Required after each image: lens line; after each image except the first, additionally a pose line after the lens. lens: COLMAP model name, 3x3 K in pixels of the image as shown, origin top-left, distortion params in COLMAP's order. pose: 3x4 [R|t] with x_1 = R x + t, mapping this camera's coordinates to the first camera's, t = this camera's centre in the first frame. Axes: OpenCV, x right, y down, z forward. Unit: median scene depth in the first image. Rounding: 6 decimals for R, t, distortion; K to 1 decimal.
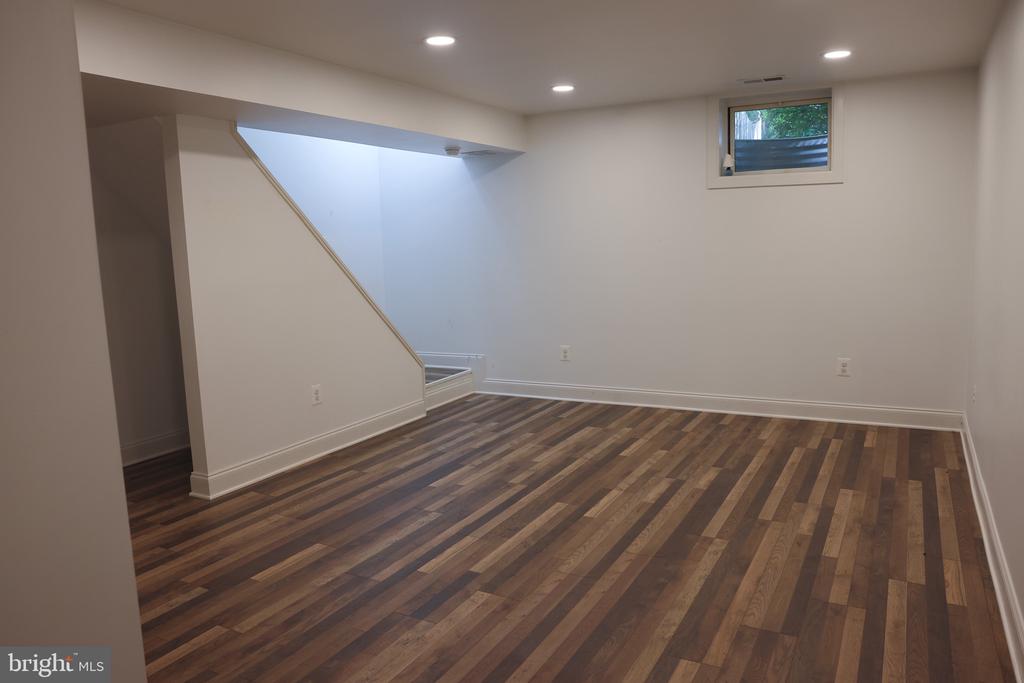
lens RADIAL K [[741.3, 0, 512.0], [0, 741.3, 341.5], [0, 0, 1]] dist [-0.049195, -0.000034]
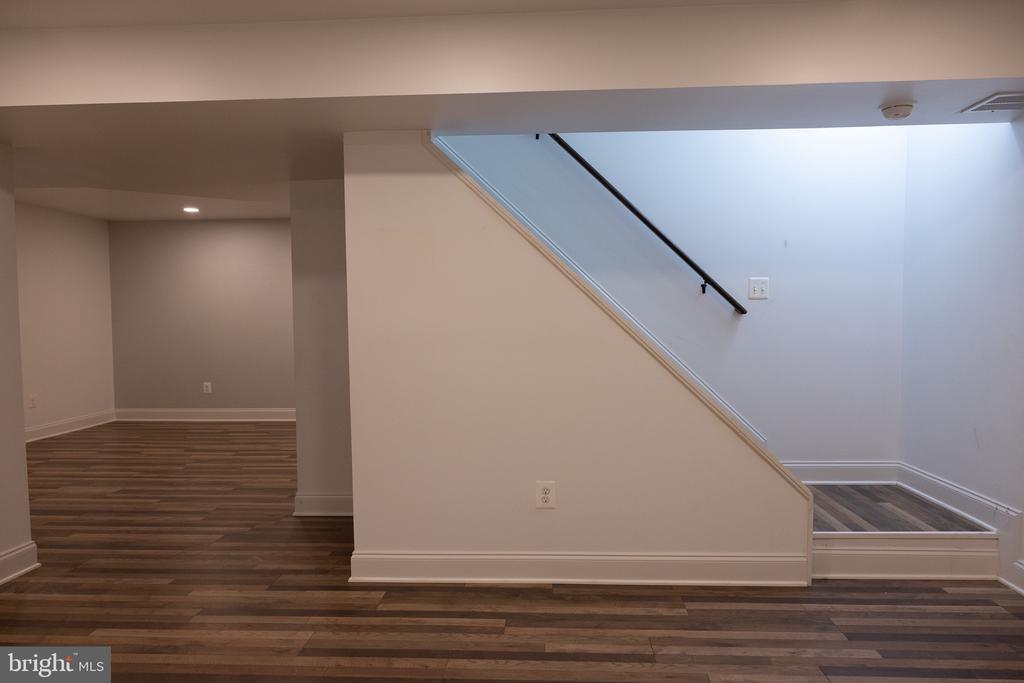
lens RADIAL K [[693.7, 0, 515.3], [0, 693.7, 350.0], [0, 0, 1]] dist [0.006893, -0.000847]
pose [[0.425991, 0.071603, -0.901889, 0.390519], [-0.126413, 0.991795, 0.019032, -0.092760], [0.895852, 0.105903, 0.431548, 0.835595]]
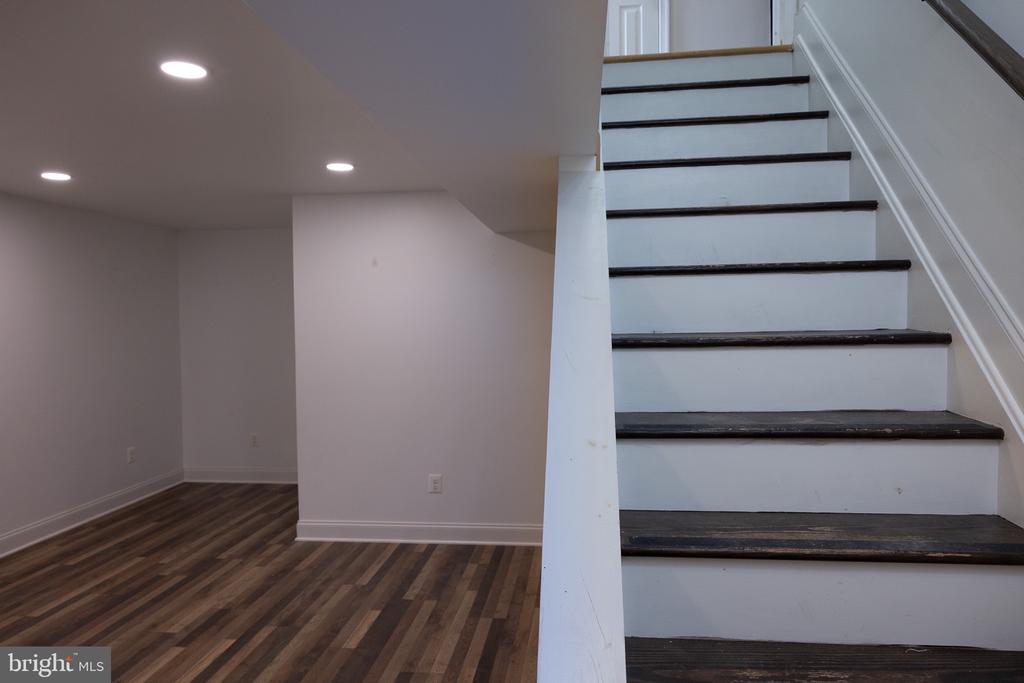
lens RADIAL K [[680.7, 0, 512.0], [0, 680.7, 341.5], [0, 0, 1]] dist [-0.003401, 0.002314]
pose [[-0.925468, 0.051356, -0.375328, -0.122892], [-0.014365, 0.985299, 0.170237, -0.258735], [0.378552, 0.162940, -0.911125, 1.643204]]
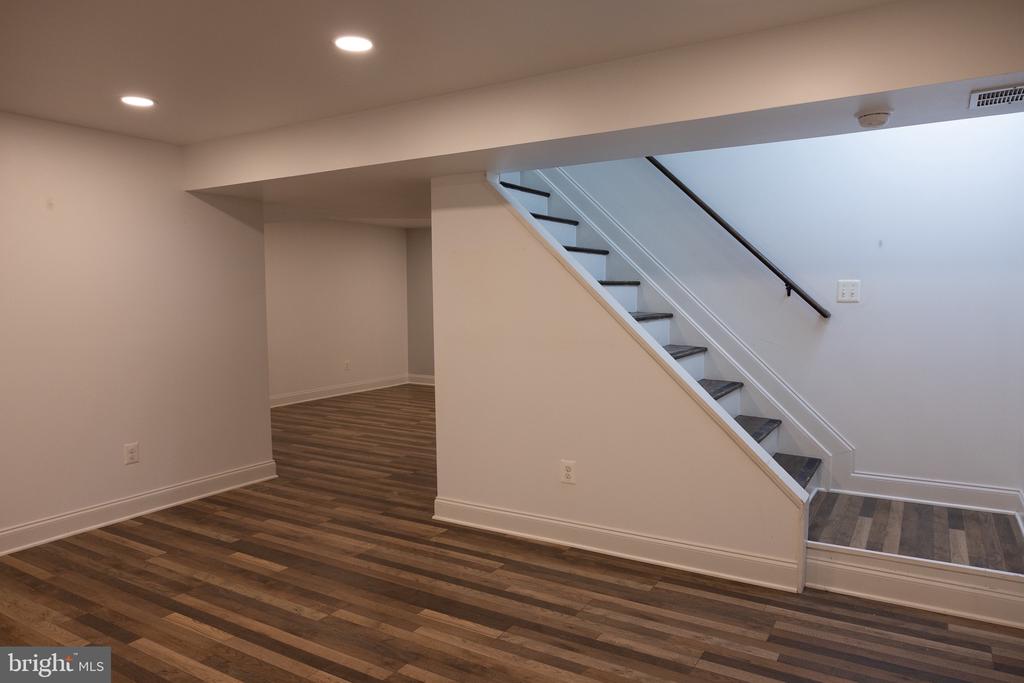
lens RADIAL K [[680.7, 0, 512.0], [0, 680.7, 341.5], [0, 0, 1]] dist [-0.003401, 0.002314]
pose [[-0.053657, 0.098851, -0.993655, 0.614626], [-0.126956, 0.986337, 0.104978, -0.183219], [0.990456, 0.131784, -0.040374, 1.180566]]
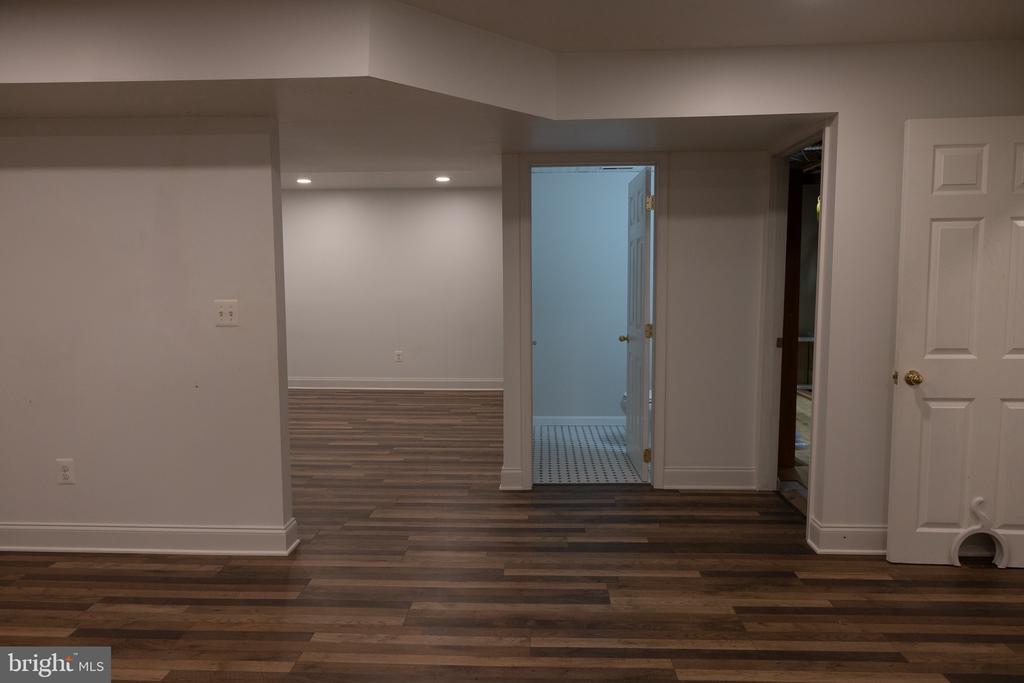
lens RADIAL K [[693.7, 0, 515.3], [0, 693.7, 350.0], [0, 0, 1]] dist [0.006893, -0.000847]
pose [[-0.440733, -0.053505, 0.896042, -1.686956], [0.138154, 0.982285, 0.126608, -0.079278], [-0.886943, 0.179592, -0.425533, 1.119595]]
